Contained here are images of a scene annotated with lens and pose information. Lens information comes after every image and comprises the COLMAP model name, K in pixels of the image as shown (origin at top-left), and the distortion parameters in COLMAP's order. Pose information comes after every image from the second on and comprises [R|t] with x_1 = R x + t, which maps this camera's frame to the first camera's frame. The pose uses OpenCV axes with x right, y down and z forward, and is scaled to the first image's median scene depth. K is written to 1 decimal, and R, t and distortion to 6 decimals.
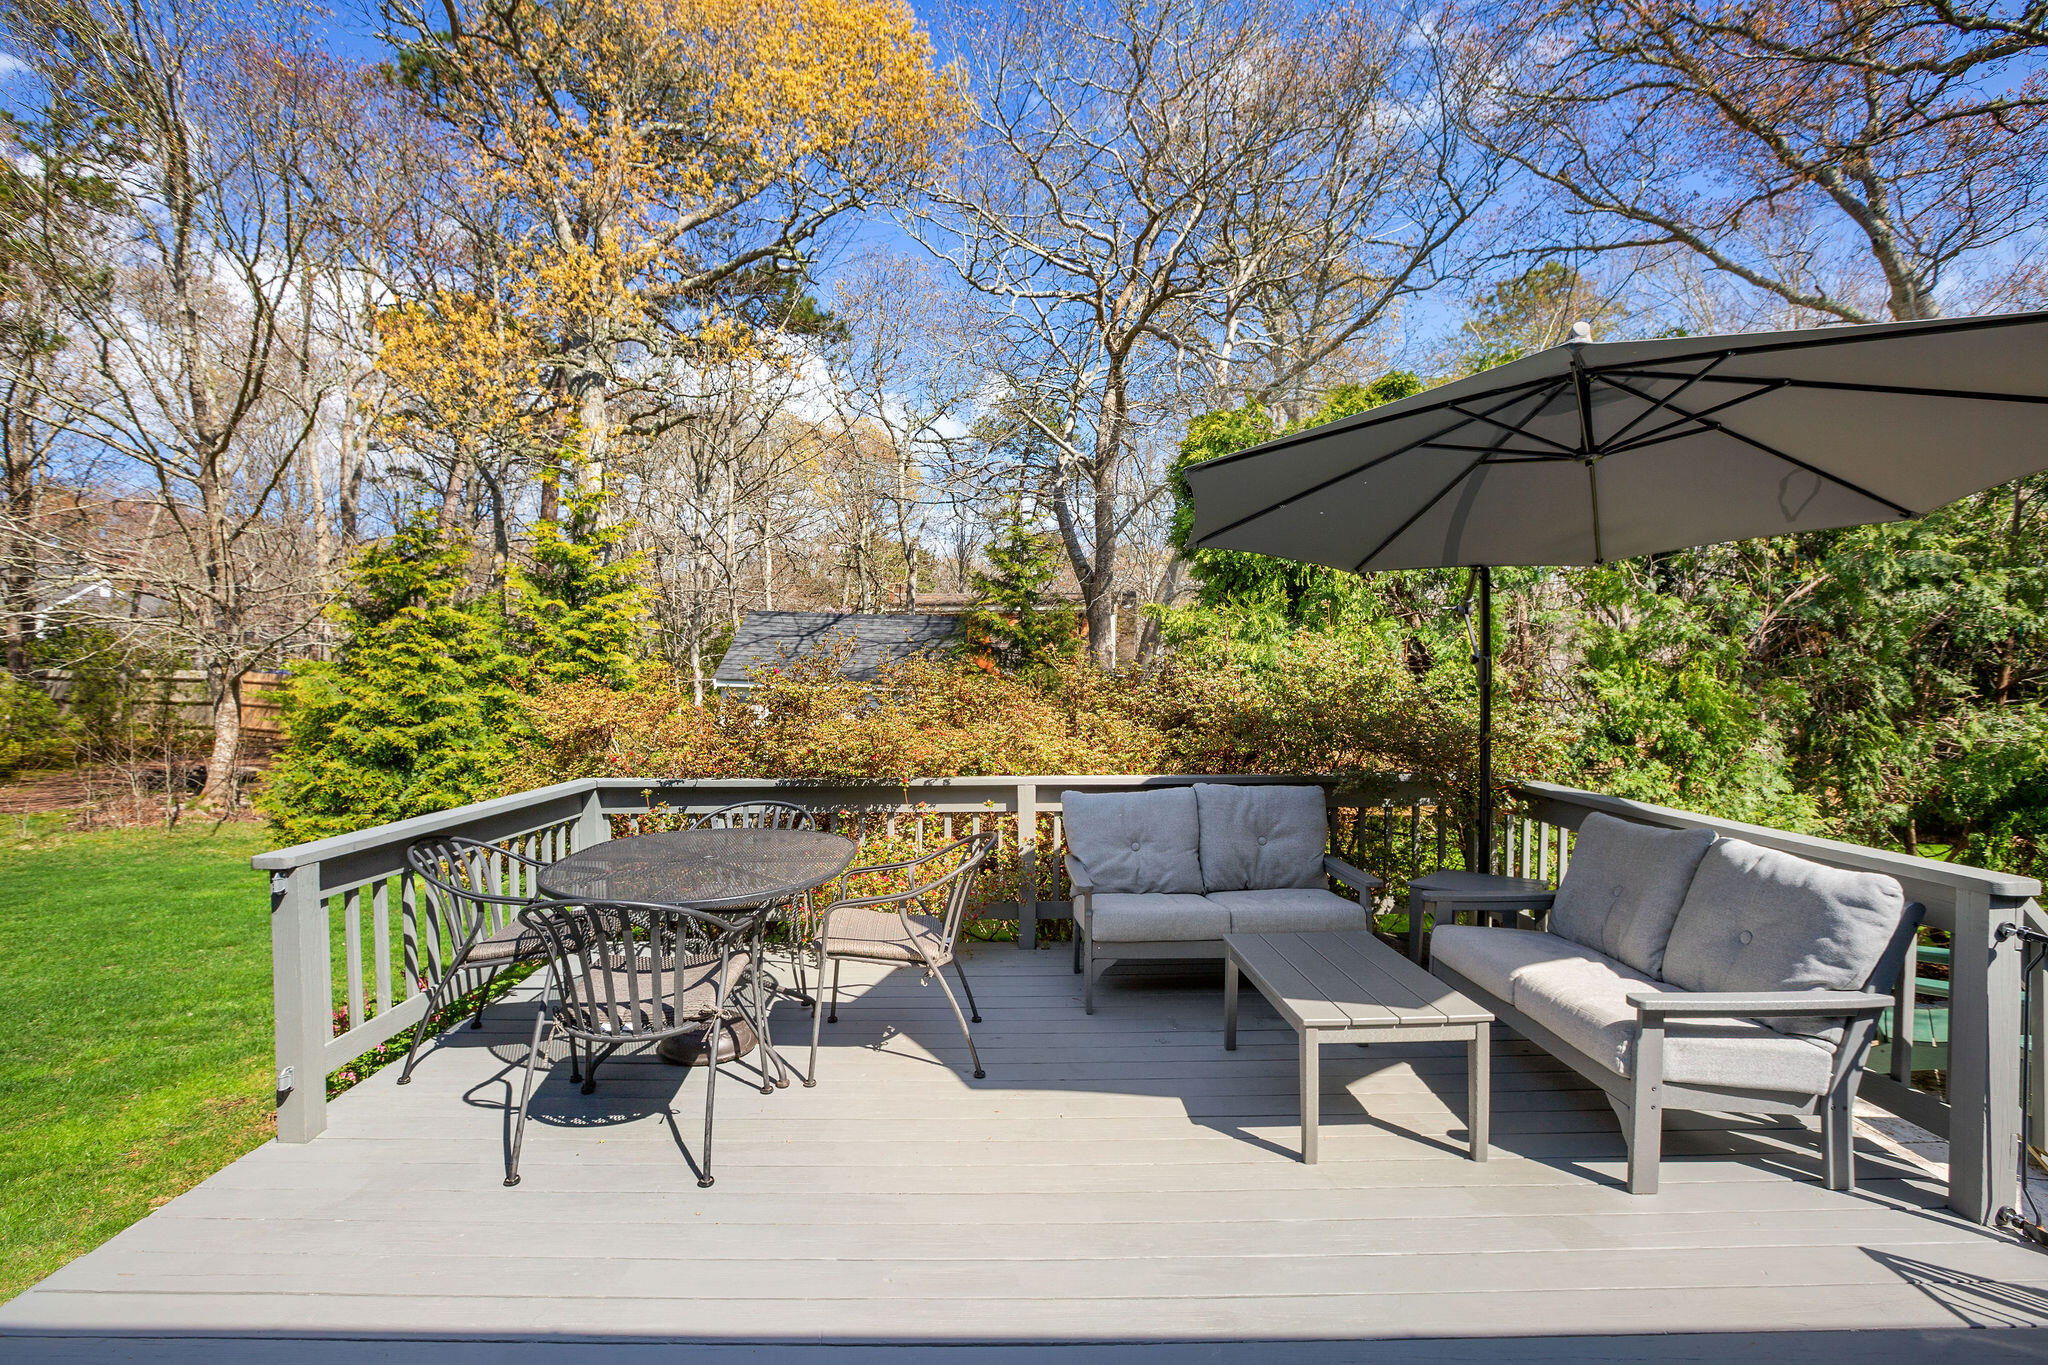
lens RADIAL K [[937.6, 0, 1024.0], [0, 937.6, 682.5], [0, 0, 1]] dist [-0.054569, 0.019265]
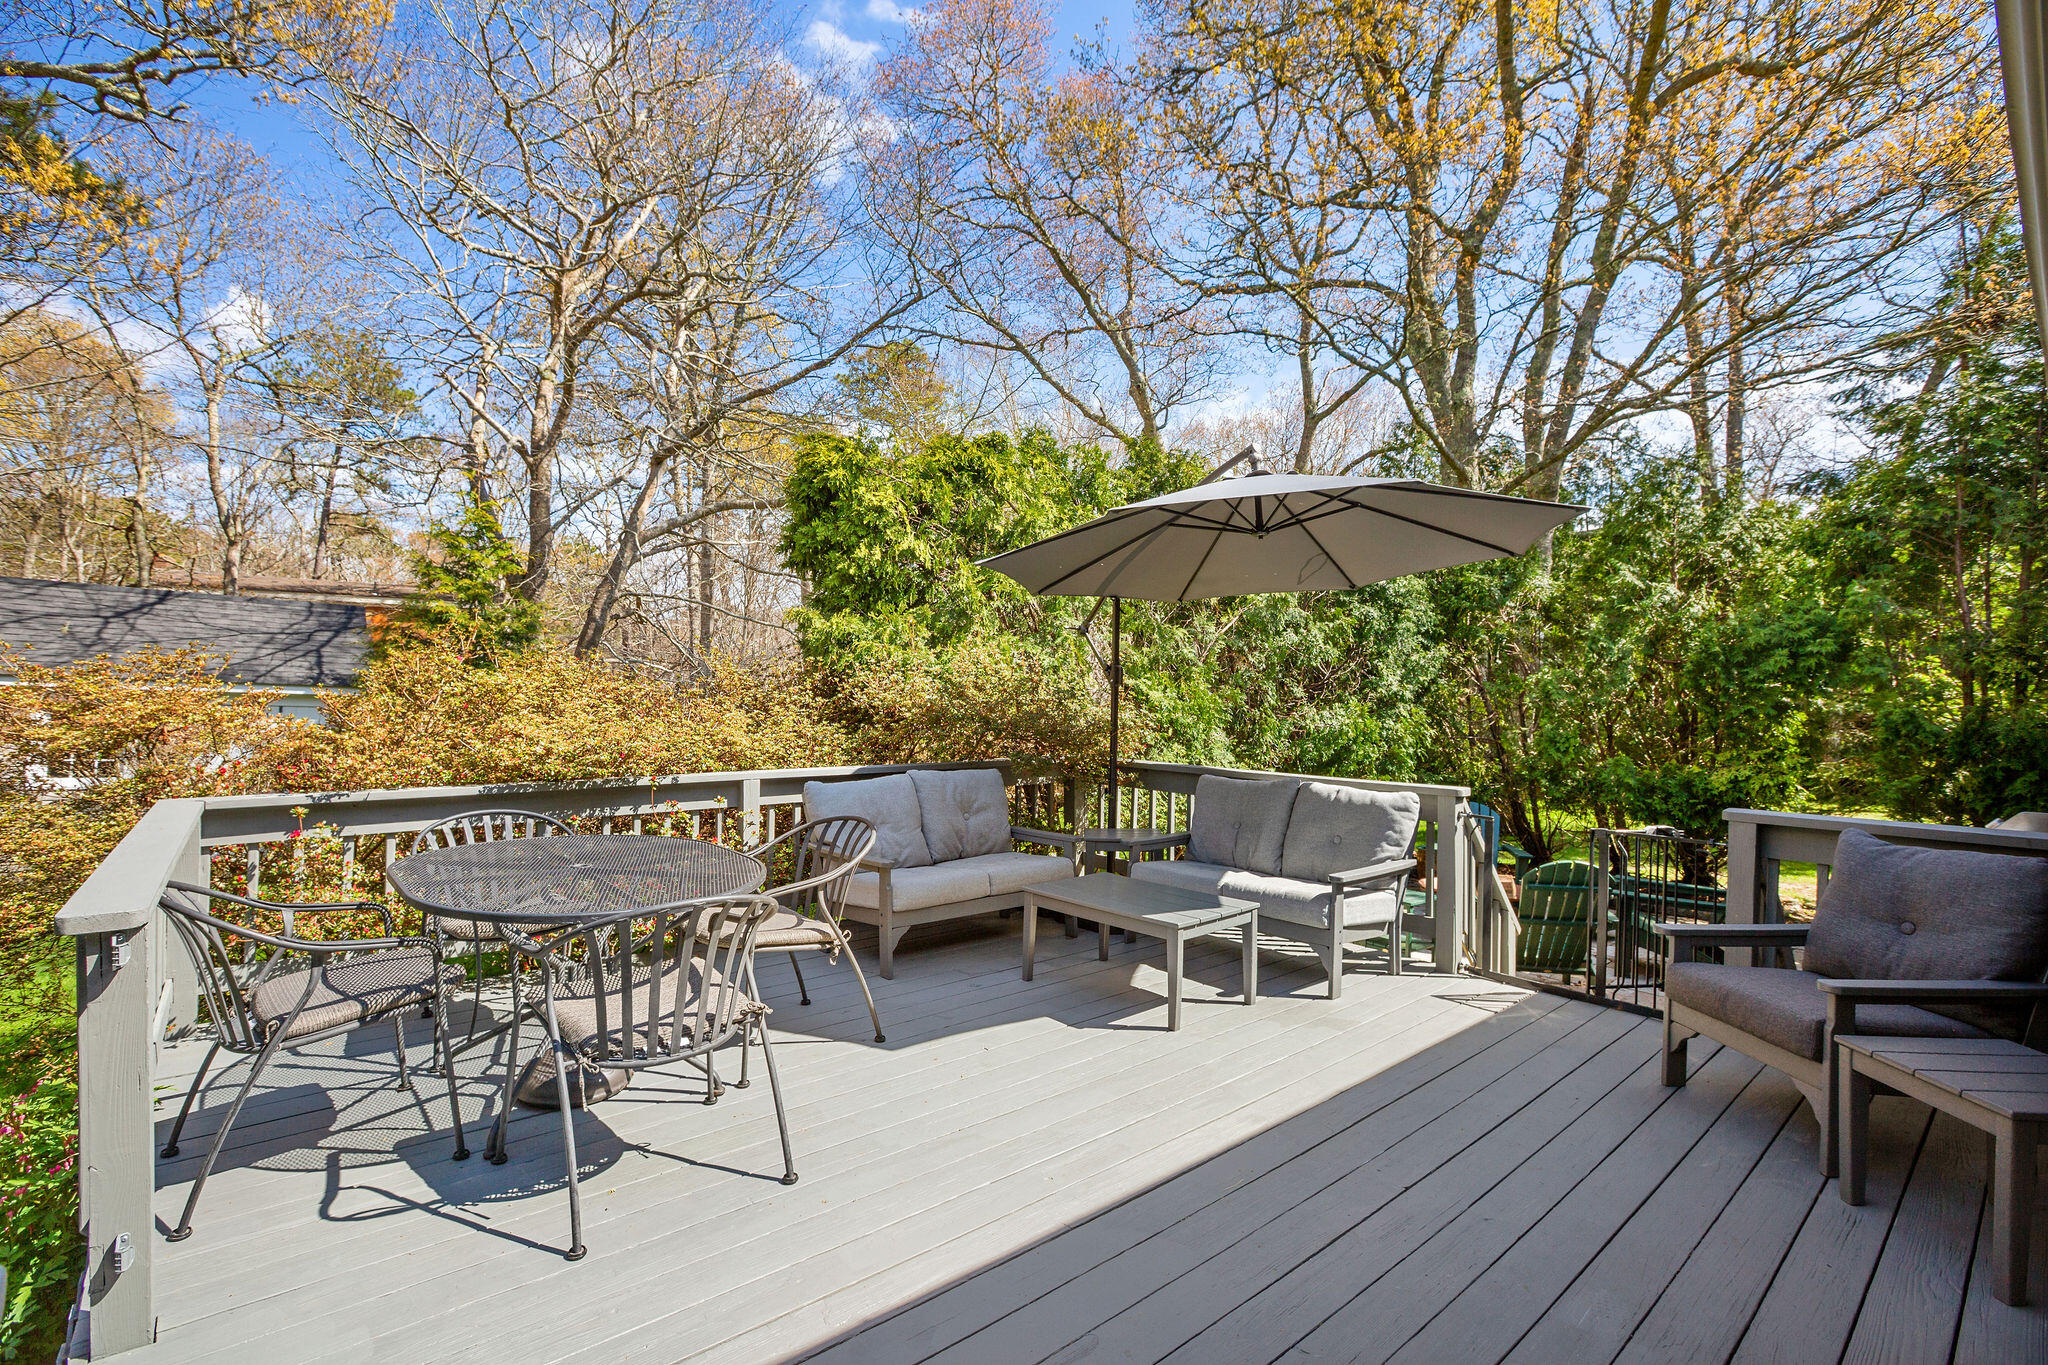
lens RADIAL K [[919.5, 0, 1015.1], [0, 919.5, 678.3], [0, 0, 1]] dist [-0.055354, 0.017712]
pose [[0.772185, 0.021886, 0.635020, -0.501758], [-0.009862, 0.999699, -0.022463, 0.024417], [-0.635321, 0.011083, 0.772169, 0.073830]]
